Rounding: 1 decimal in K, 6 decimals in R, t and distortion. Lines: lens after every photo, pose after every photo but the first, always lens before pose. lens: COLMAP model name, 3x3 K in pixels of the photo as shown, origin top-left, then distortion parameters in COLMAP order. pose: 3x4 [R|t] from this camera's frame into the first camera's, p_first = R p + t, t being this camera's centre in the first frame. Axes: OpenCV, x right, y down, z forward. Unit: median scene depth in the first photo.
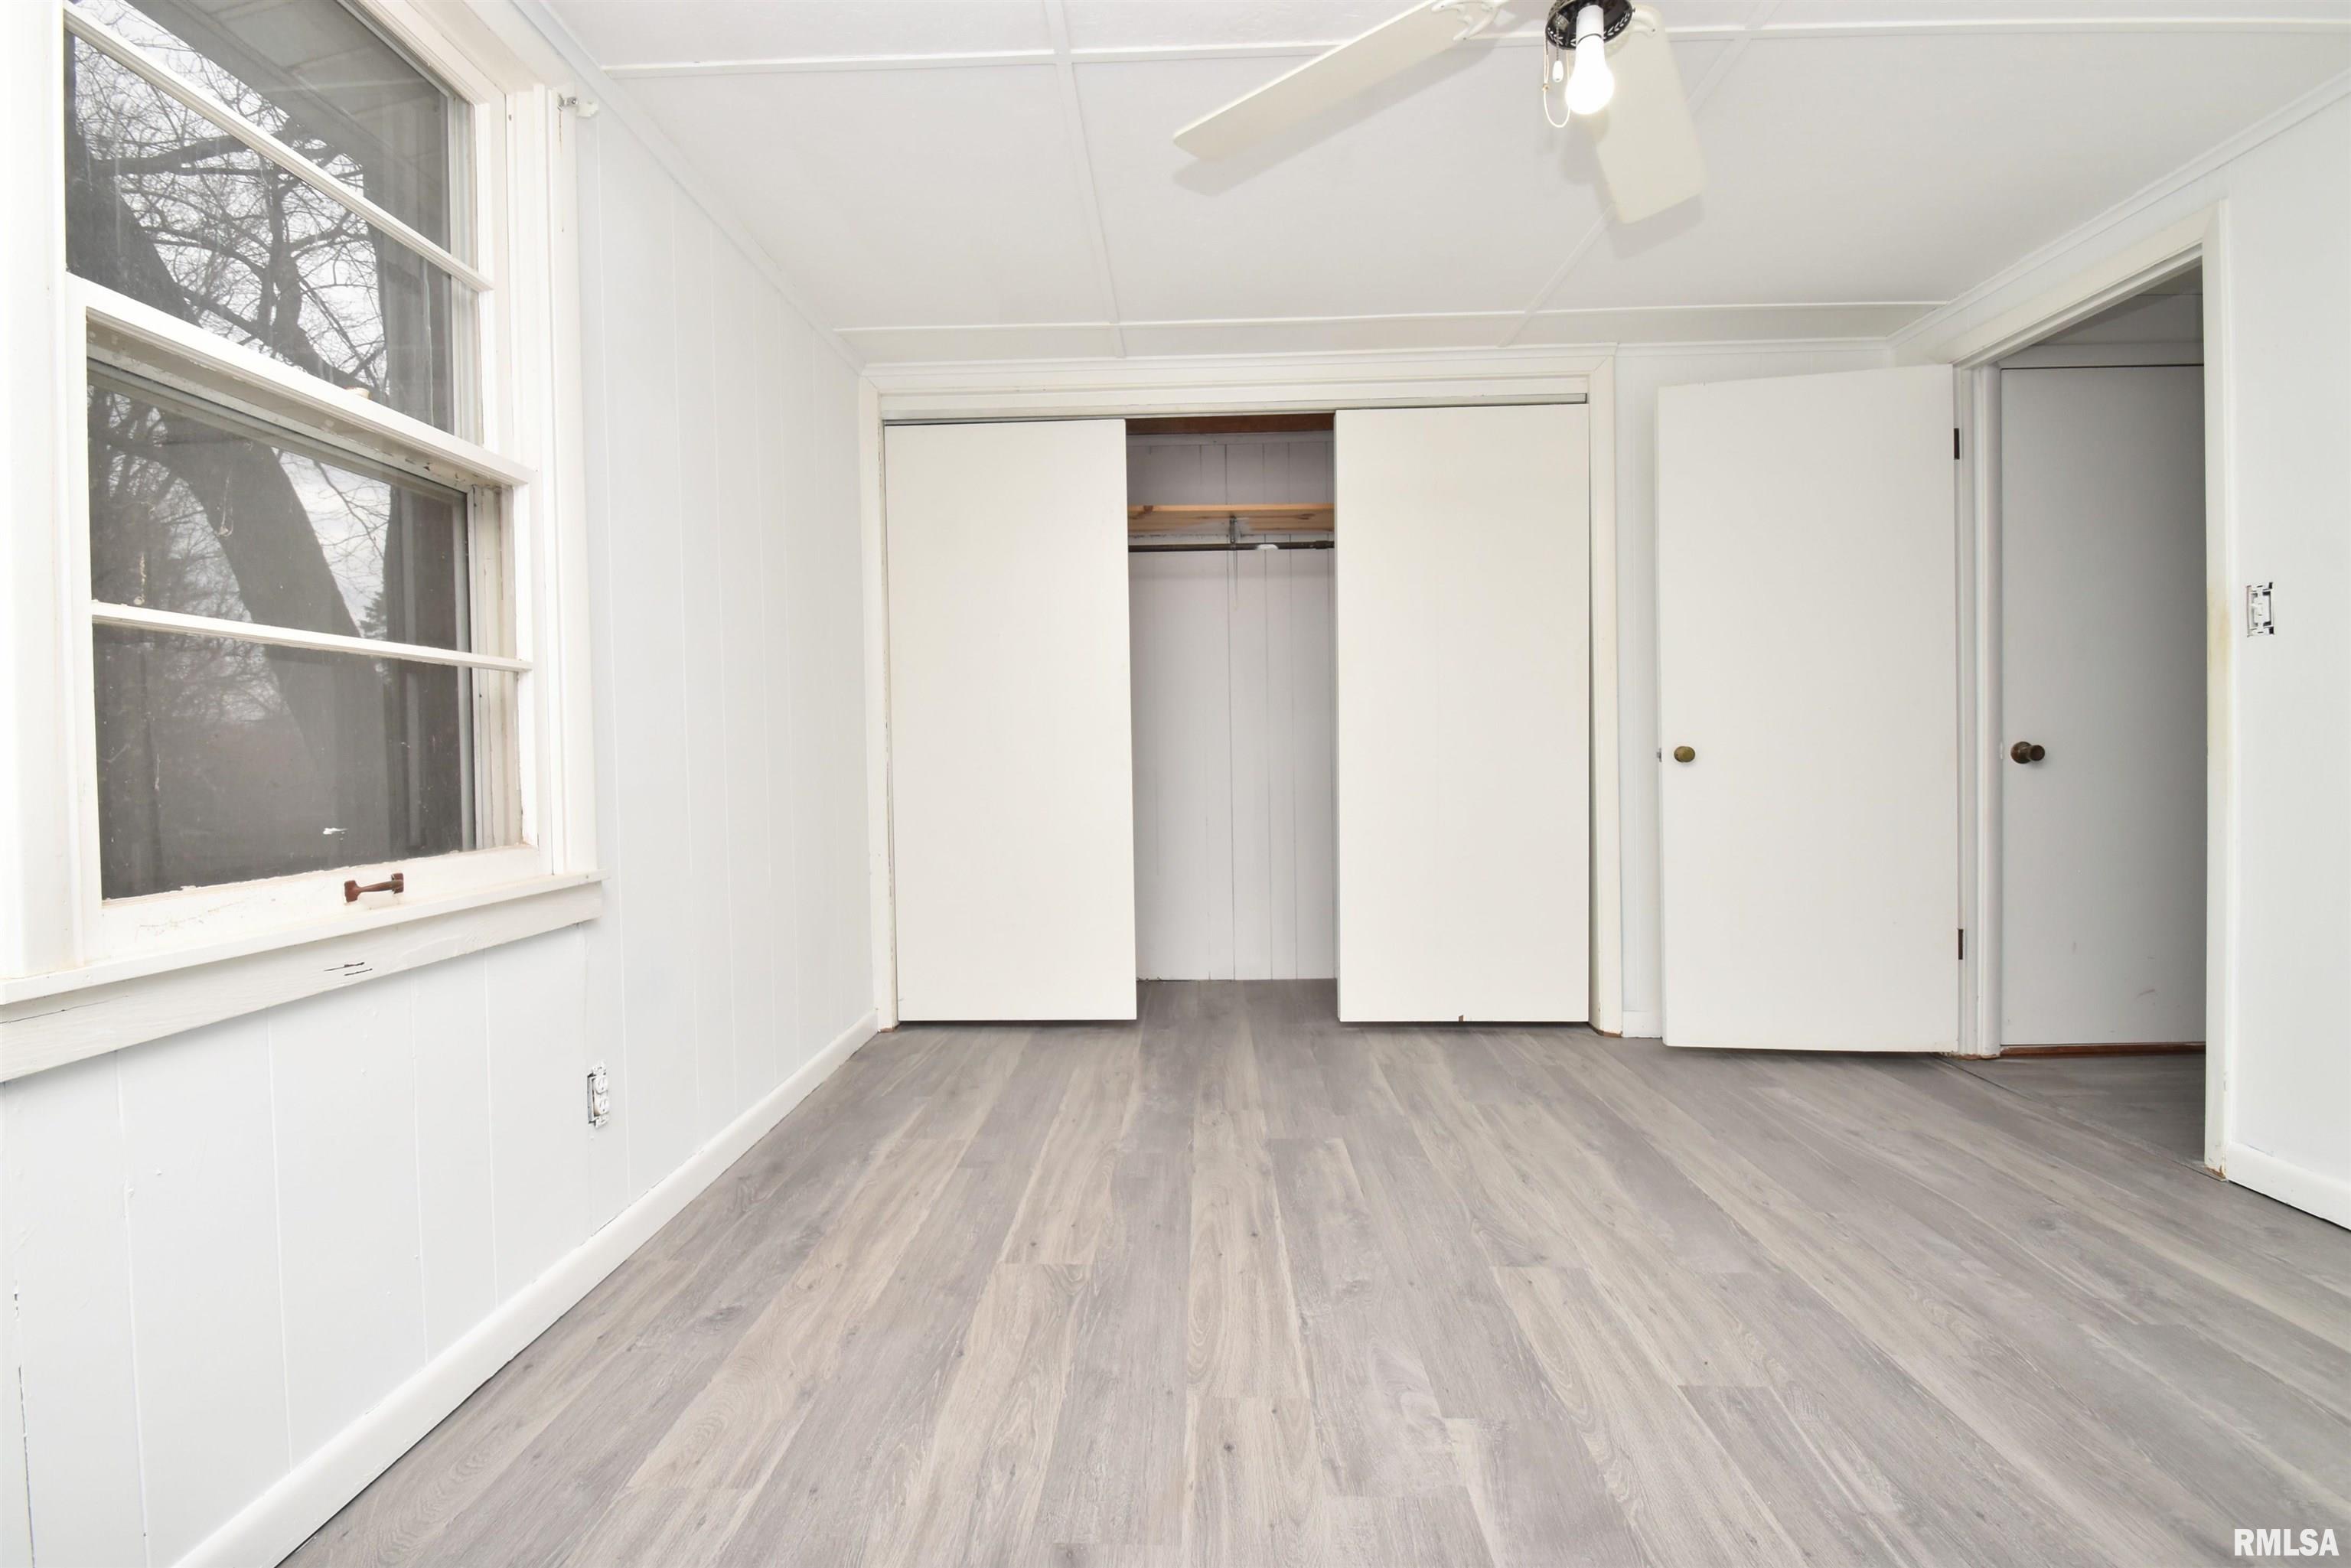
lens RADIAL K [[1054.9, 0, 1171.6], [0, 1054.9, 781.0], [0, 0, 1]] dist [-0.002724, -0.006548]
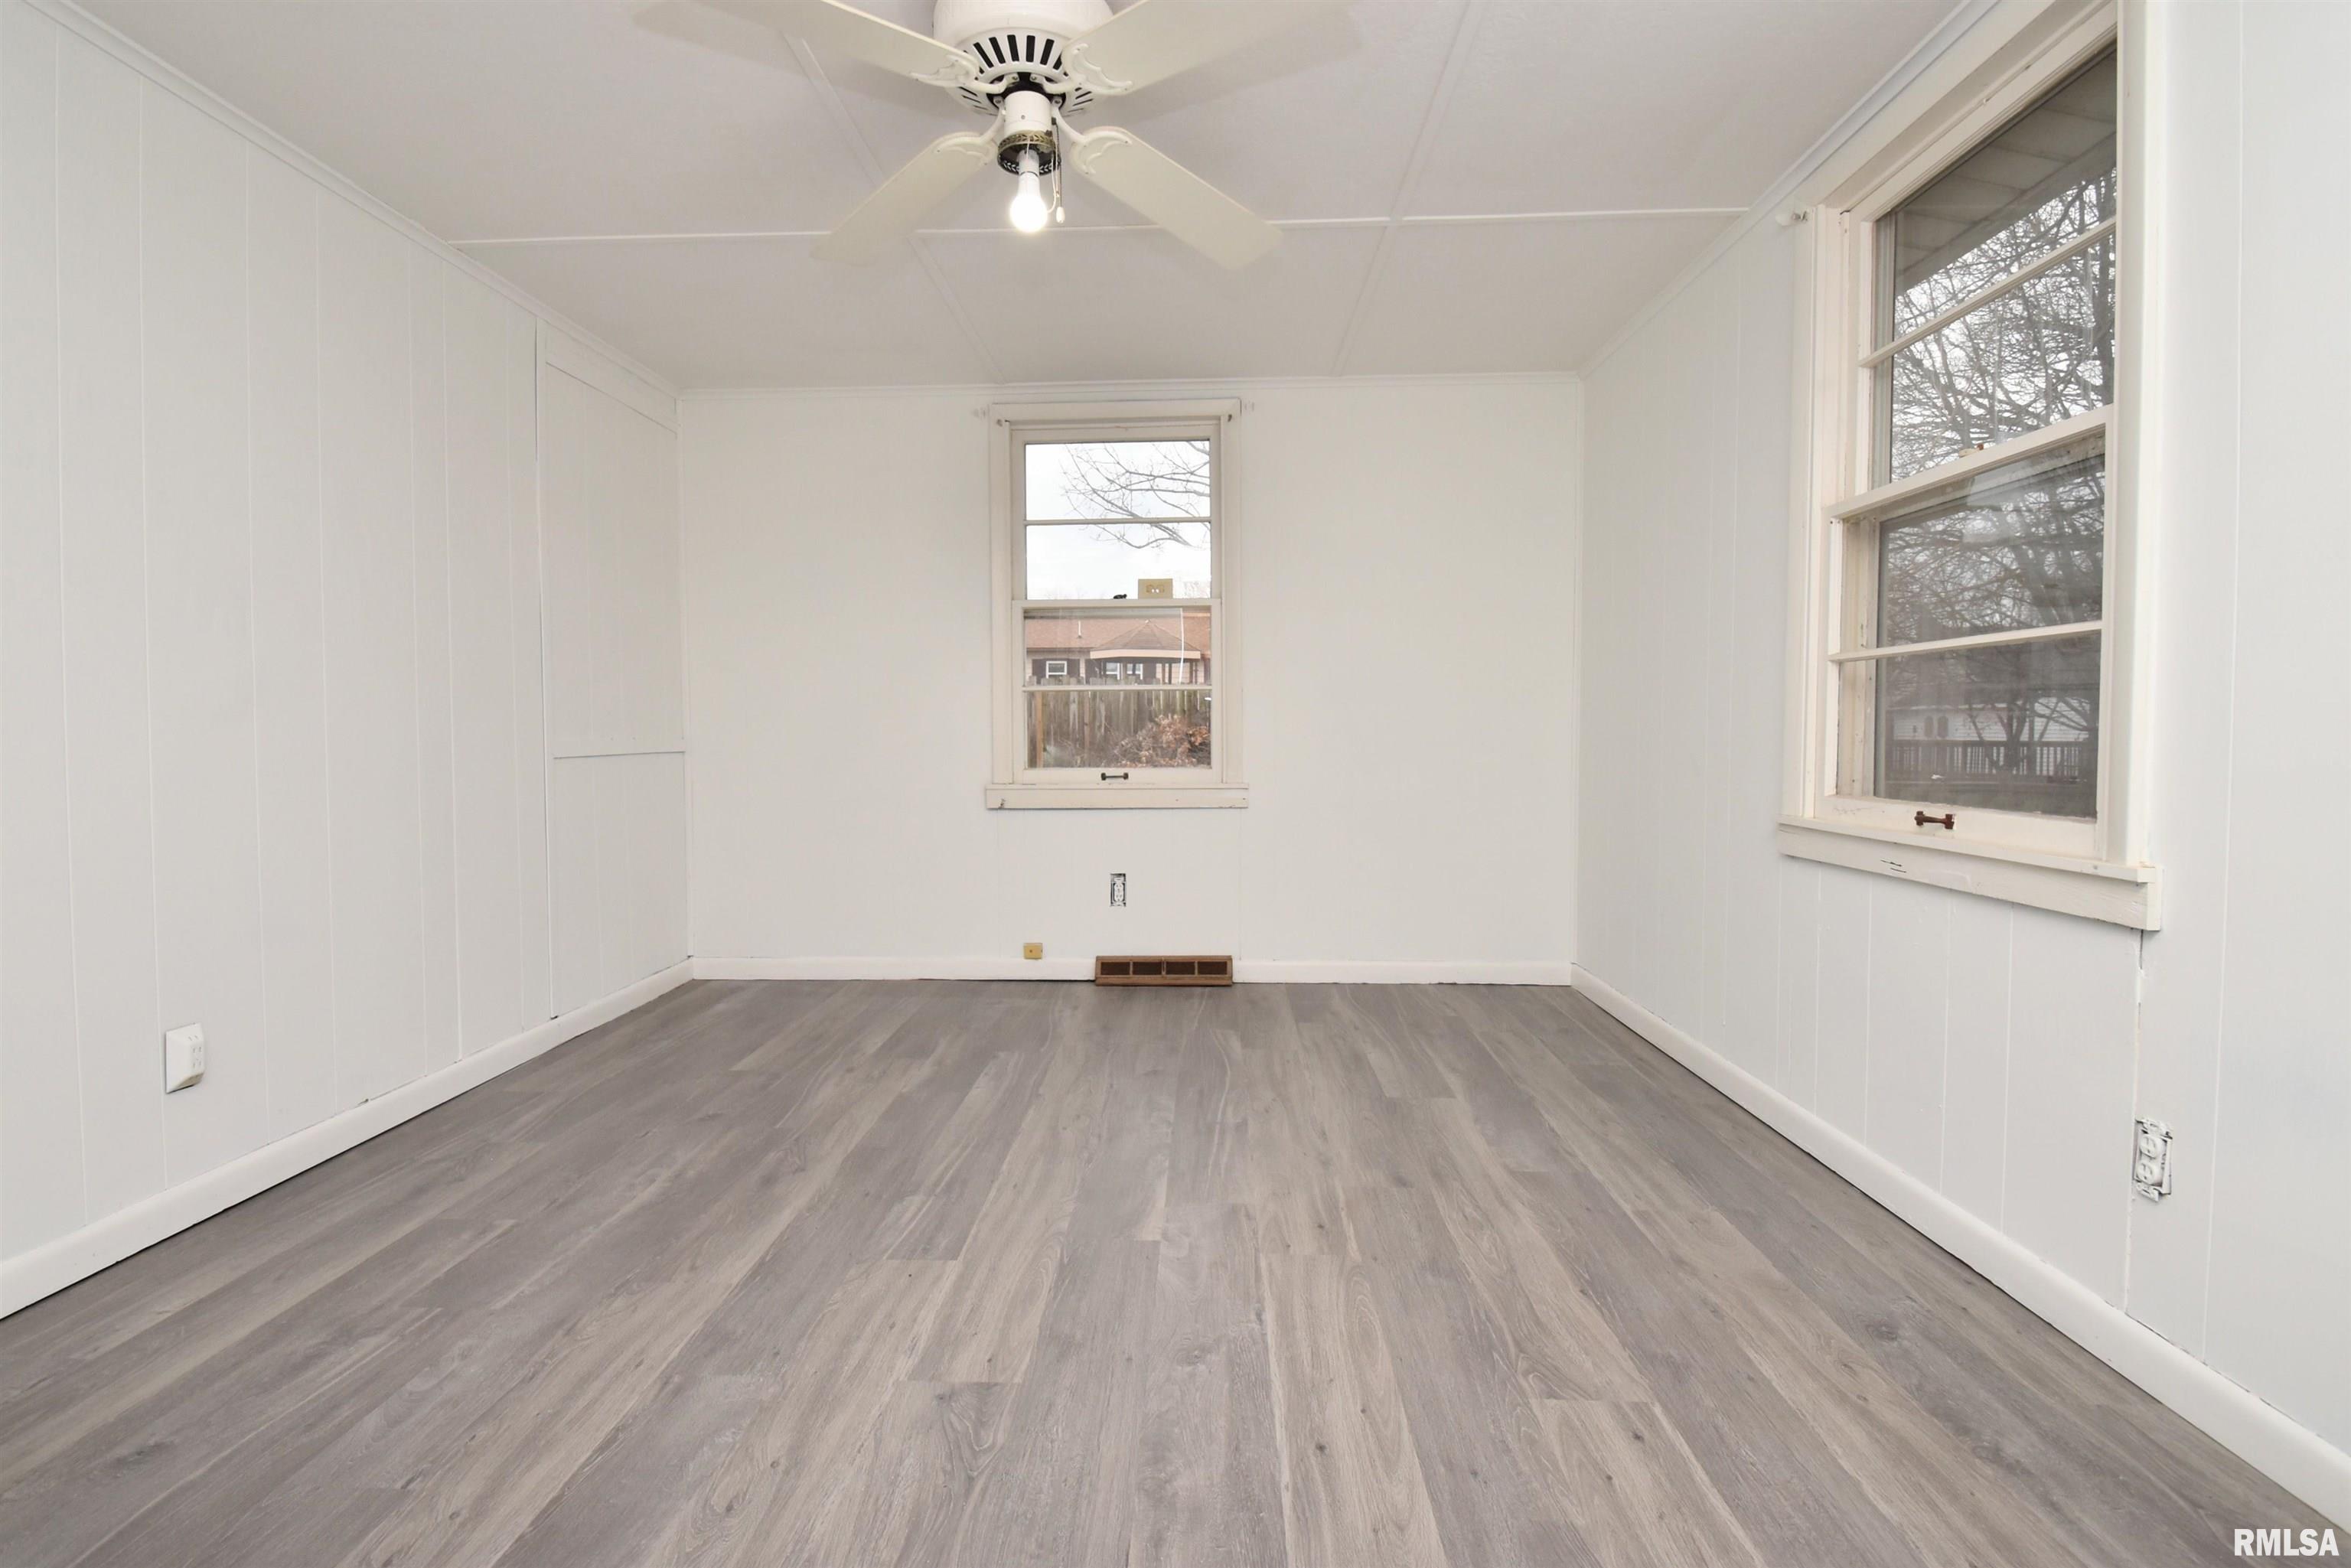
lens RADIAL K [[1054.9, 0, 1168.3], [0, 1054.9, 772.9], [0, 0, 1]] dist [-0.002724, -0.006548]
pose [[-0.999811, 0.015793, 0.011379, 0.188655], [0.016500, 0.997749, 0.064993, -0.054720], [-0.010327, 0.065168, -0.997821, 1.920249]]
